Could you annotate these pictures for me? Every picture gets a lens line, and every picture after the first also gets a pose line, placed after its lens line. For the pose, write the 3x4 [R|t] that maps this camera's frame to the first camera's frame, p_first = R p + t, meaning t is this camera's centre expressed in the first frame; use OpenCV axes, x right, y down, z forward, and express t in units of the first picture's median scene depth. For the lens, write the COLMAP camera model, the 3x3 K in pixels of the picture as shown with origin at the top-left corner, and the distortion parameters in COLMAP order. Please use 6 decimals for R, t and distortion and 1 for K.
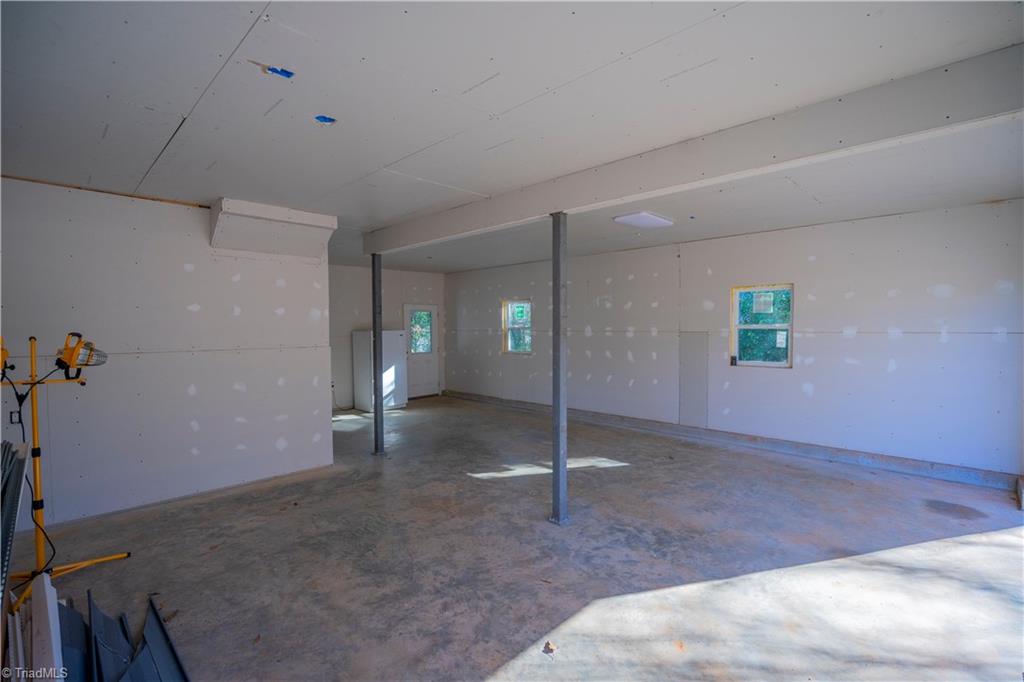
lens RADIAL K [[466.2, 0, 512.0], [0, 466.2, 341.0], [0, 0, 1]] dist [-0.009610, 0.000627]
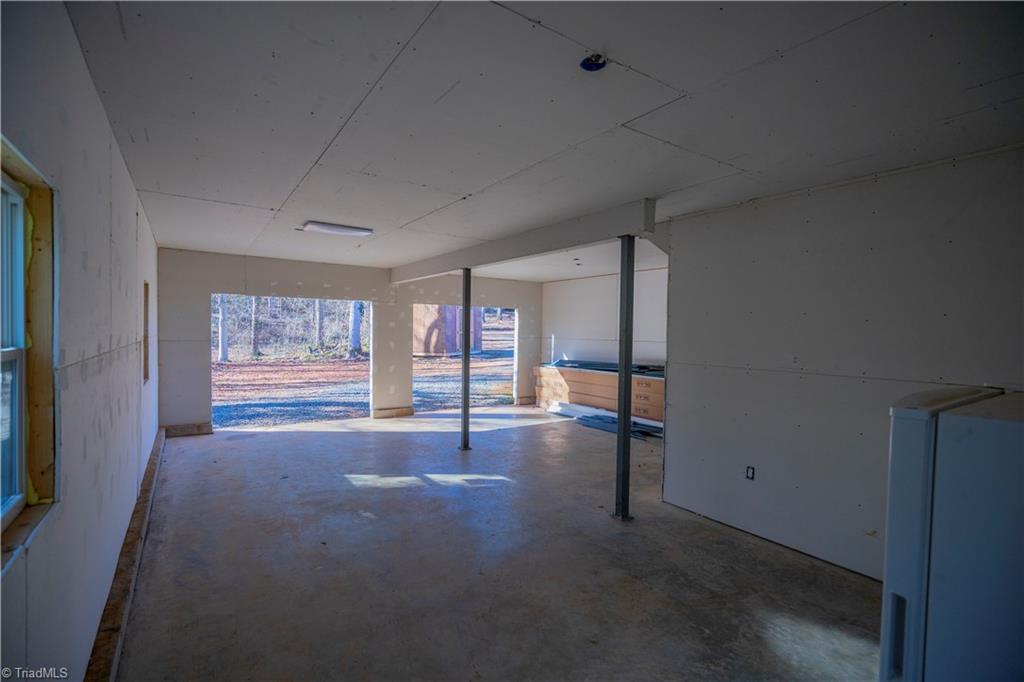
lens RADIAL K [[466.2, 0, 512.0], [0, 466.2, 341.0], [0, 0, 1]] dist [-0.009610, 0.000627]
pose [[-0.984601, -0.017763, 0.173913, -0.373507], [-0.007670, 0.998256, 0.058532, -0.107740], [-0.174649, 0.056297, -0.983020, 2.724798]]
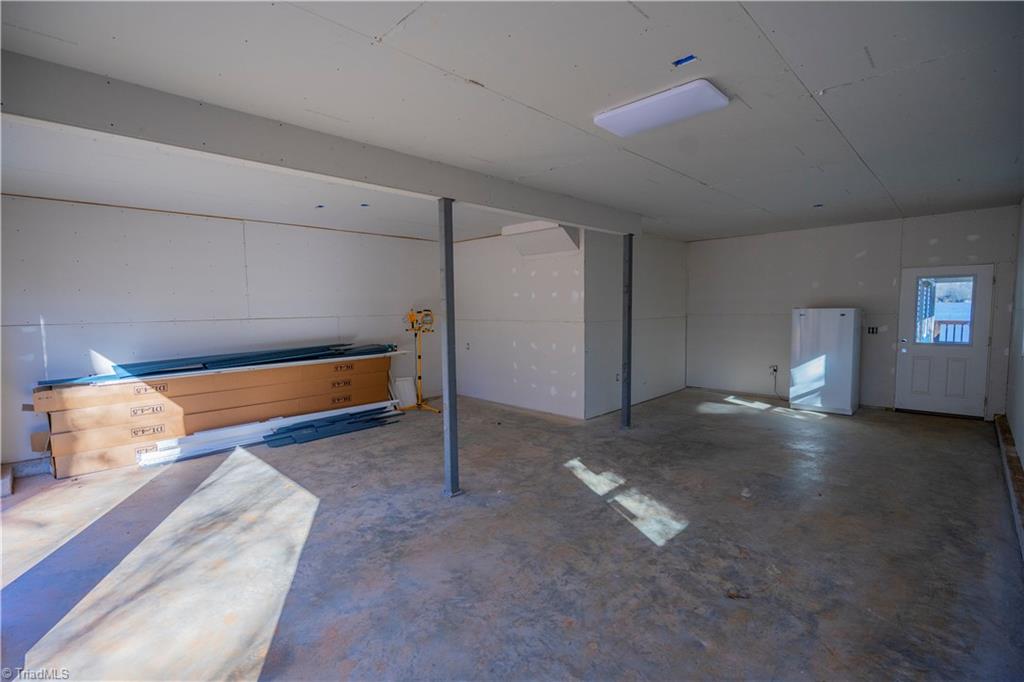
lens RADIAL K [[466.2, 0, 512.0], [0, 466.2, 341.0], [0, 0, 1]] dist [-0.009610, 0.000627]
pose [[0.001563, 0.080012, -0.996793, 1.176598], [-0.020672, 0.996583, 0.079963, -0.047228], [0.999785, 0.020481, 0.003212, 1.171795]]
